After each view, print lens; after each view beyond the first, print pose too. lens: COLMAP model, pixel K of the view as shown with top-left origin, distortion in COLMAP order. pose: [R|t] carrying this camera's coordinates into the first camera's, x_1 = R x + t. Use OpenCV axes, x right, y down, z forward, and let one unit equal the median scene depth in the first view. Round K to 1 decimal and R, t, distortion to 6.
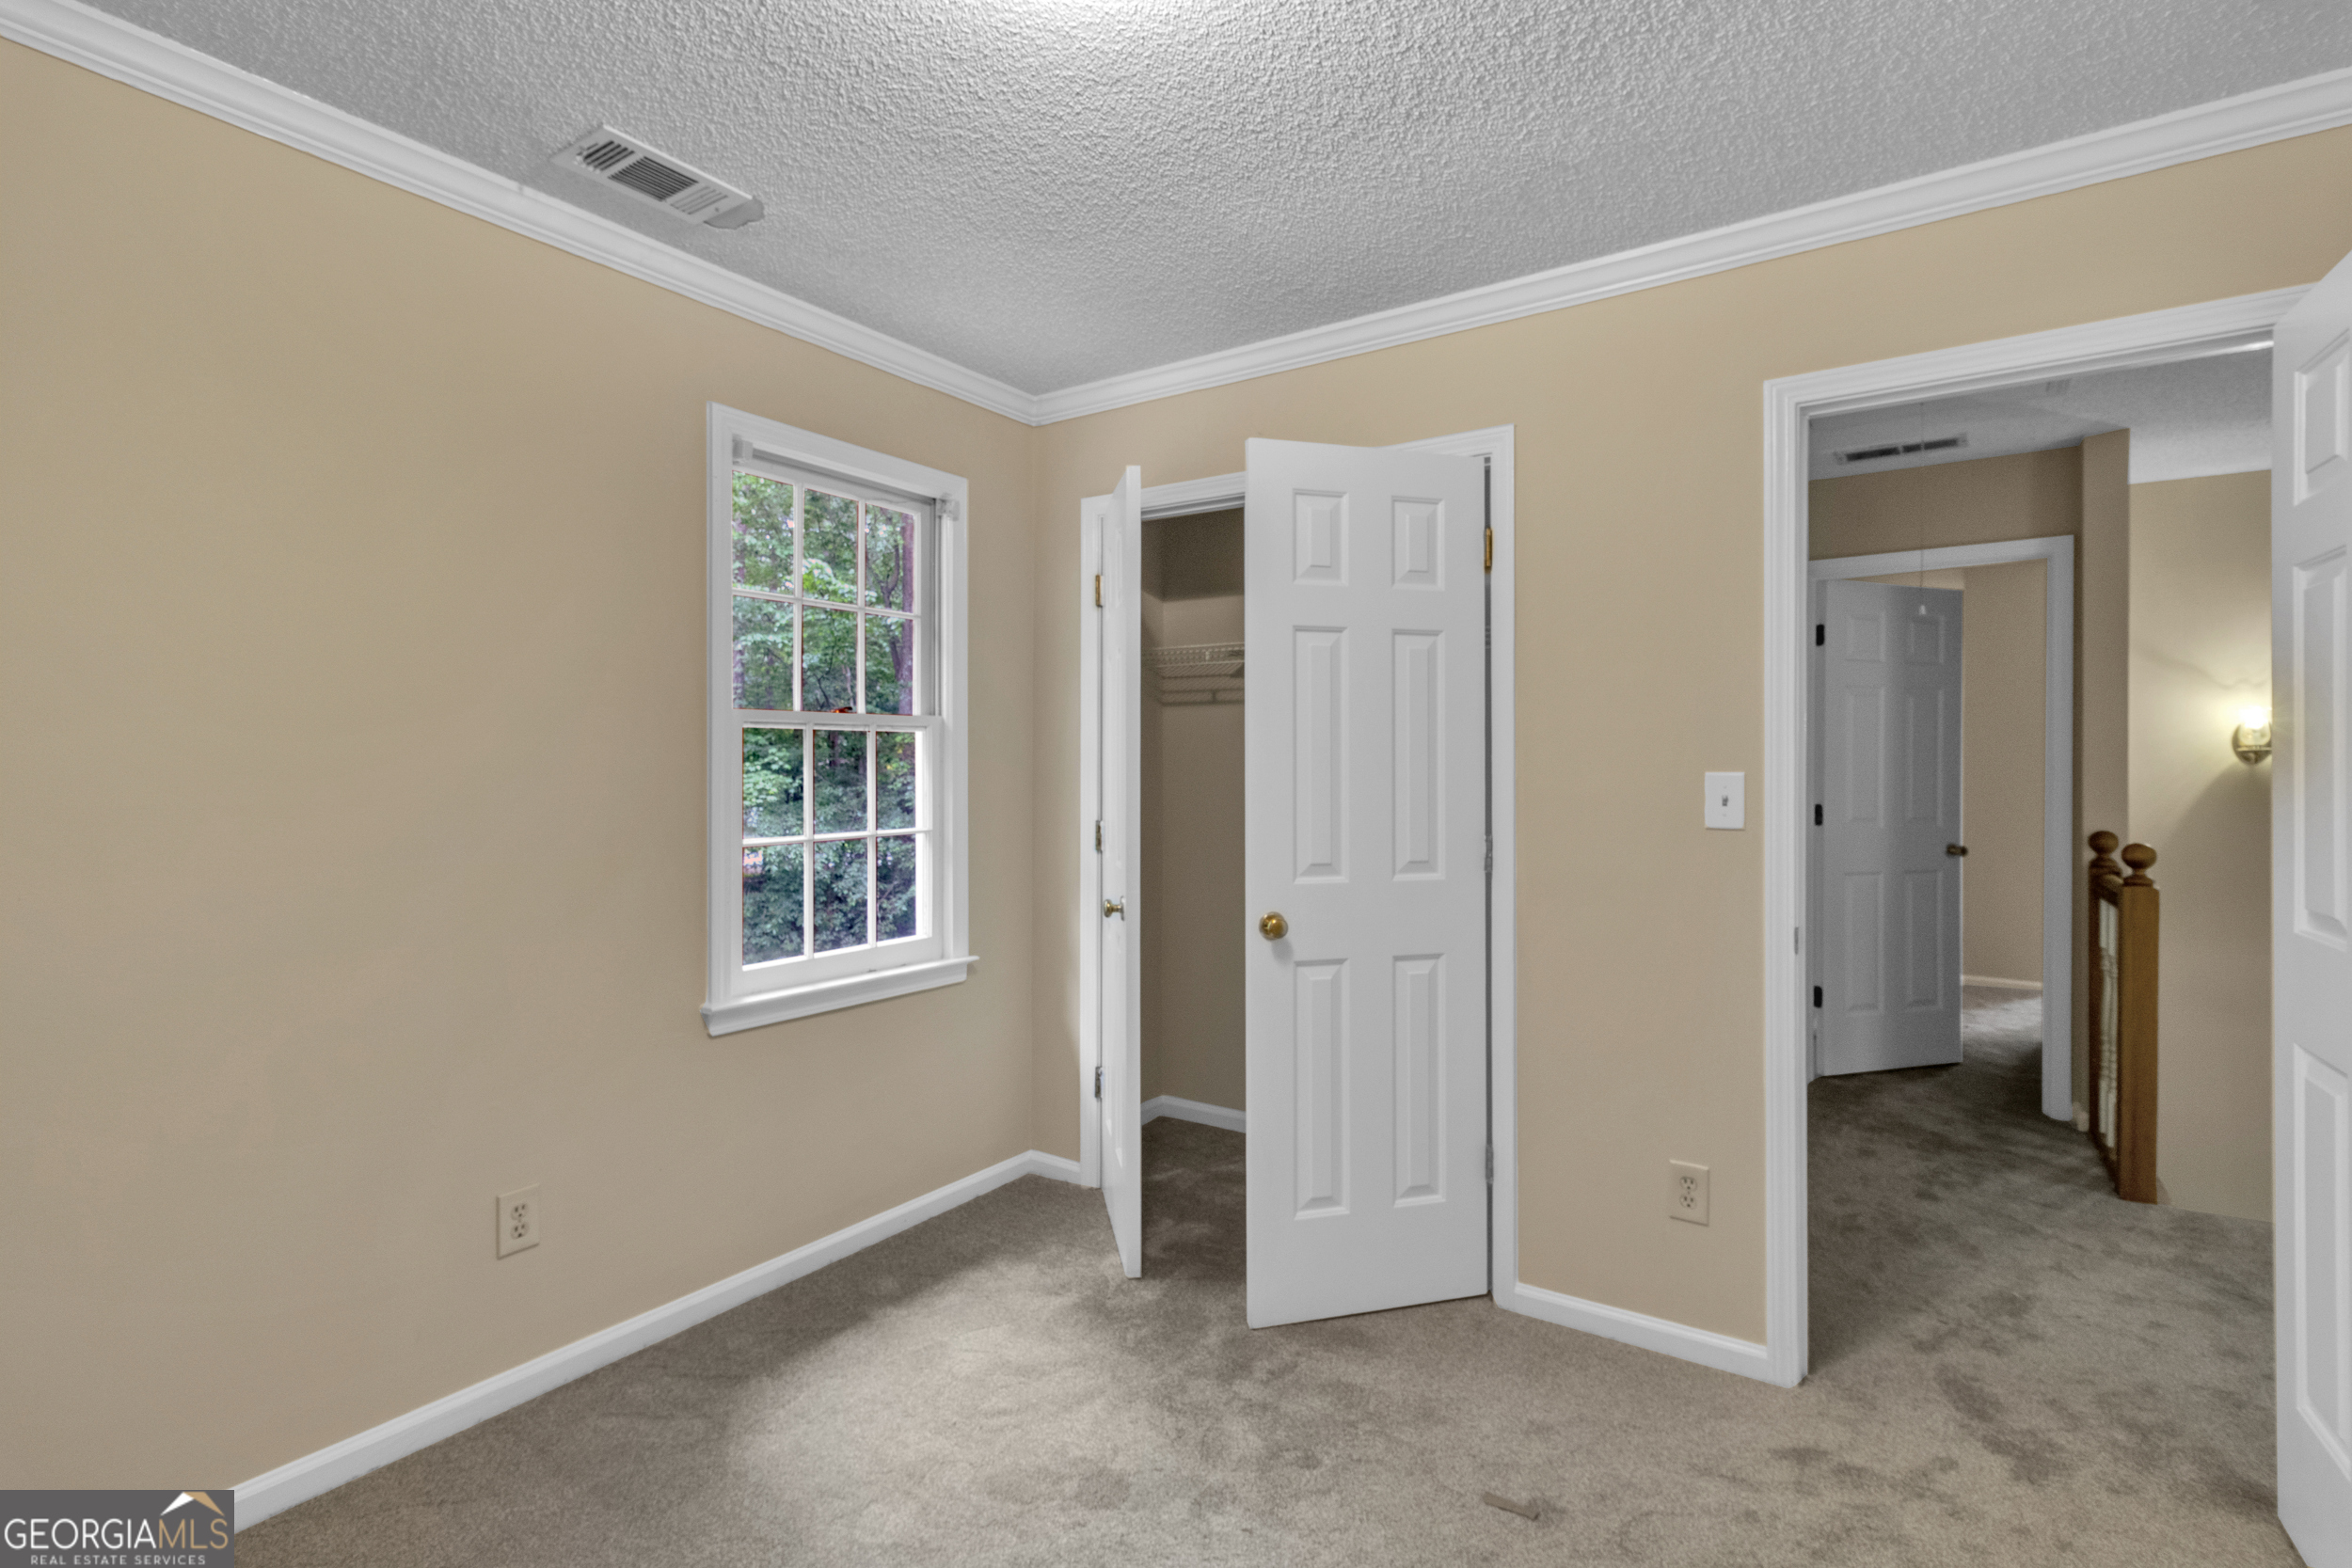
lens RADIAL K [[1116.2, 0, 1180.0], [0, 1116.2, 752.3], [0, 0, 1]] dist [0.002358, 0.000292]
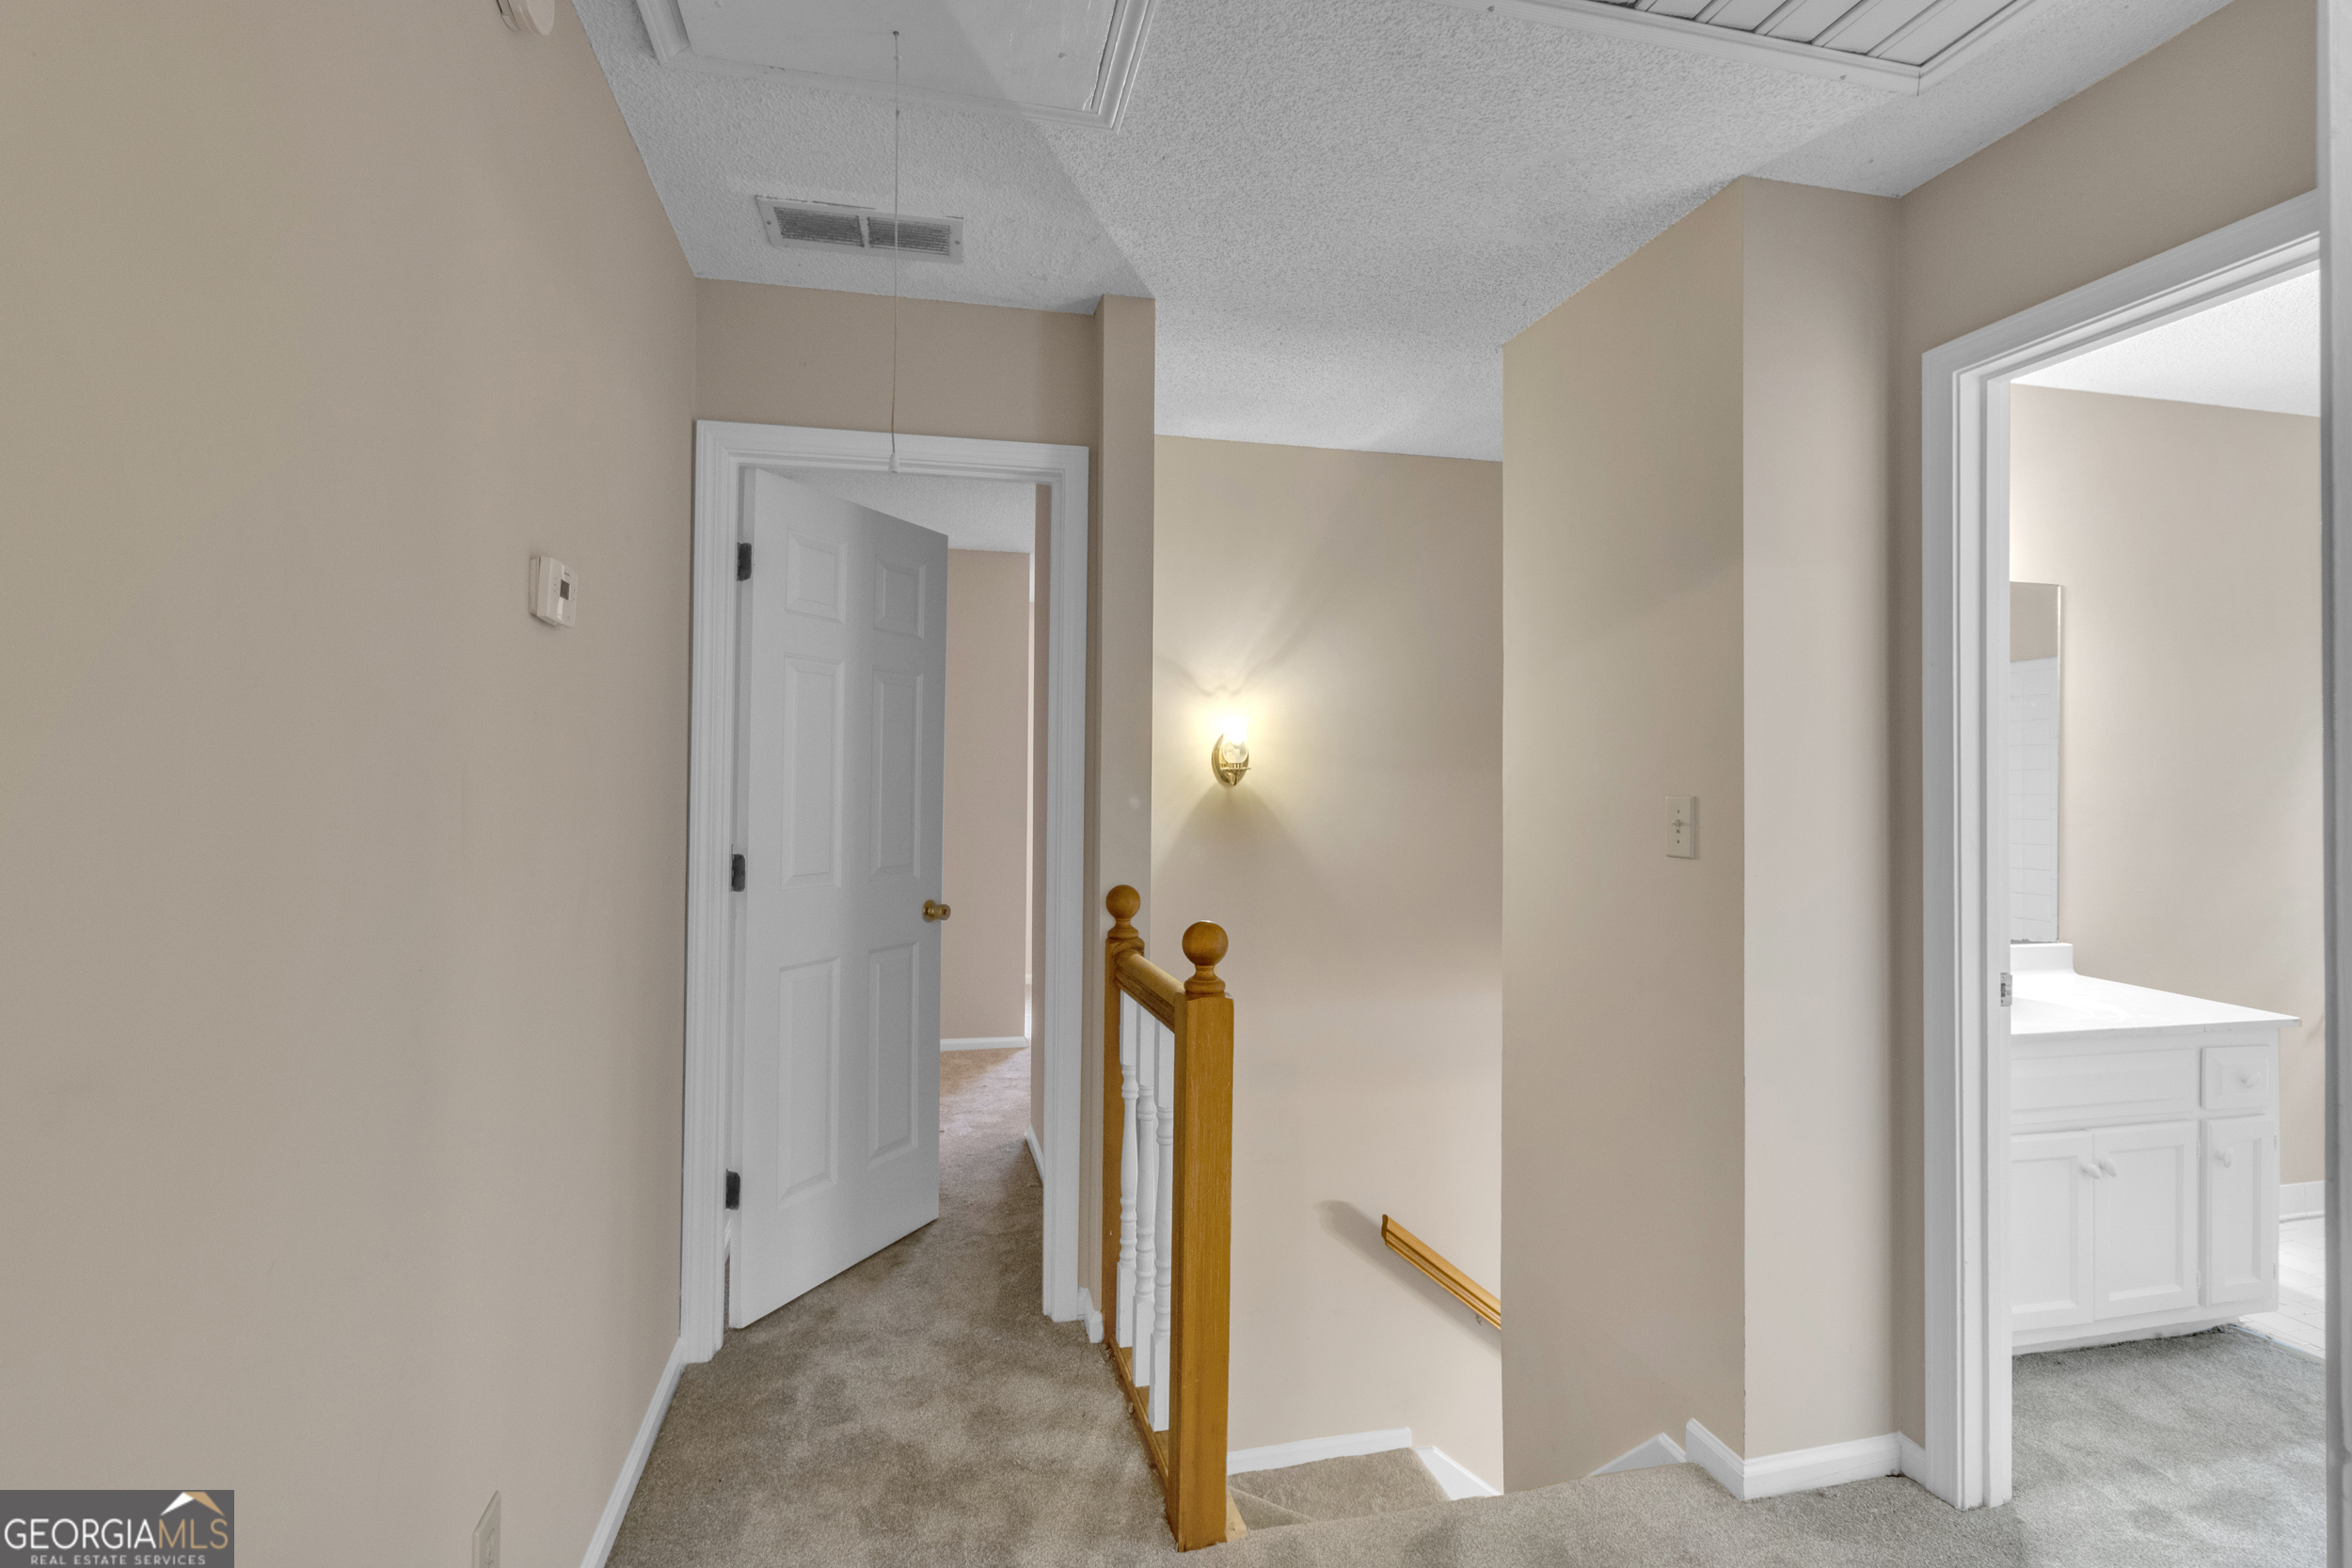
lens RADIAL K [[1116.2, 0, 1173.6], [0, 1116.2, 780.0], [0, 0, 1]] dist [0.002358, 0.000292]
pose [[0.677844, 0.006015, 0.735181, 0.342062], [-0.010014, 0.999949, 0.001052, 0.005746], [-0.735137, -0.008075, 0.677870, 0.507717]]
